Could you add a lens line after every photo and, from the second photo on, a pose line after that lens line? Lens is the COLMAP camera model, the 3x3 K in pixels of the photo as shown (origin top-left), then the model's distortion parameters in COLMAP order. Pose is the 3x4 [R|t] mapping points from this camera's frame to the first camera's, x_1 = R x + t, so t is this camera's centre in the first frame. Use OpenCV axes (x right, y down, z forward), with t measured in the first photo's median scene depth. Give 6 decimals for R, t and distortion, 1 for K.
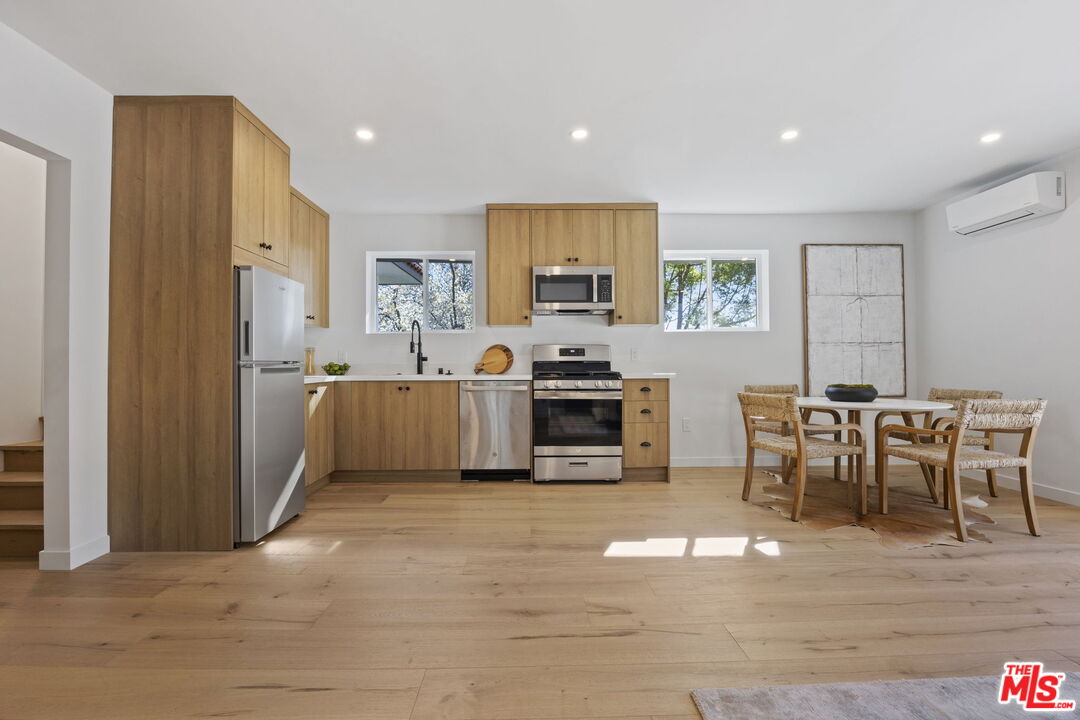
lens RADIAL K [[483.7, 0, 542.8], [0, 483.7, 363.7], [0, 0, 1]] dist [-0.019506, 0.001271]
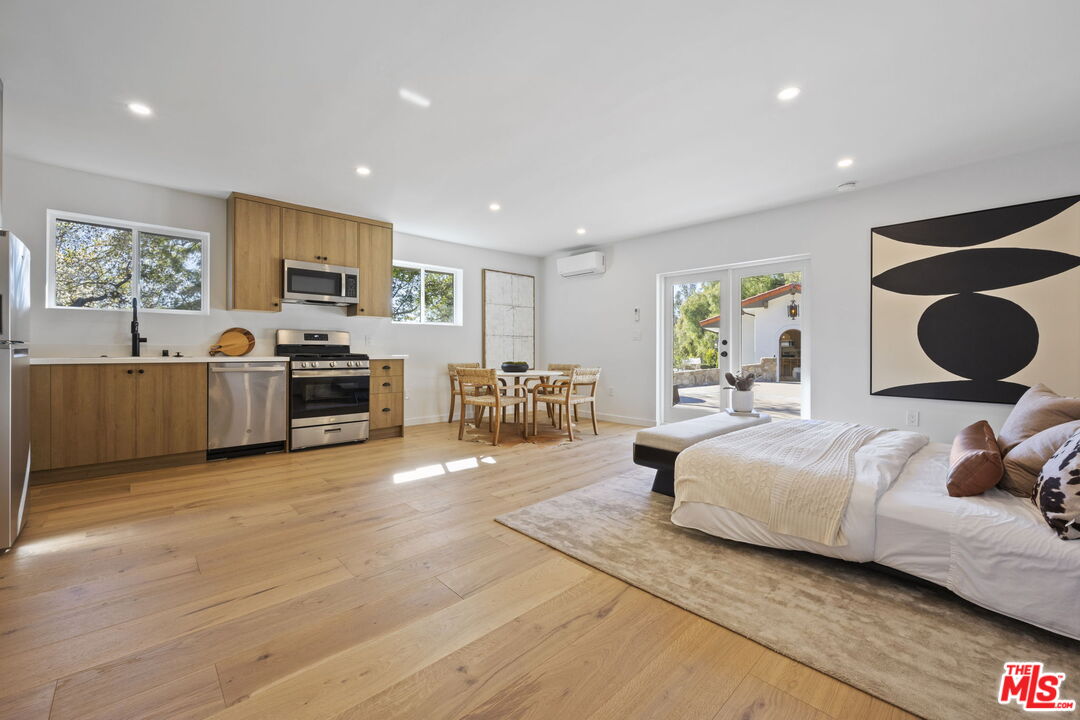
lens RADIAL K [[483.7, 0, 539.0], [0, 483.7, 353.4], [0, 0, 1]] dist [-0.019506, 0.001271]
pose [[0.726154, 0.002025, 0.687529, -0.372168], [-0.011537, 0.999891, 0.009240, -0.001624], [-0.687436, -0.014642, 0.726098, -0.218676]]
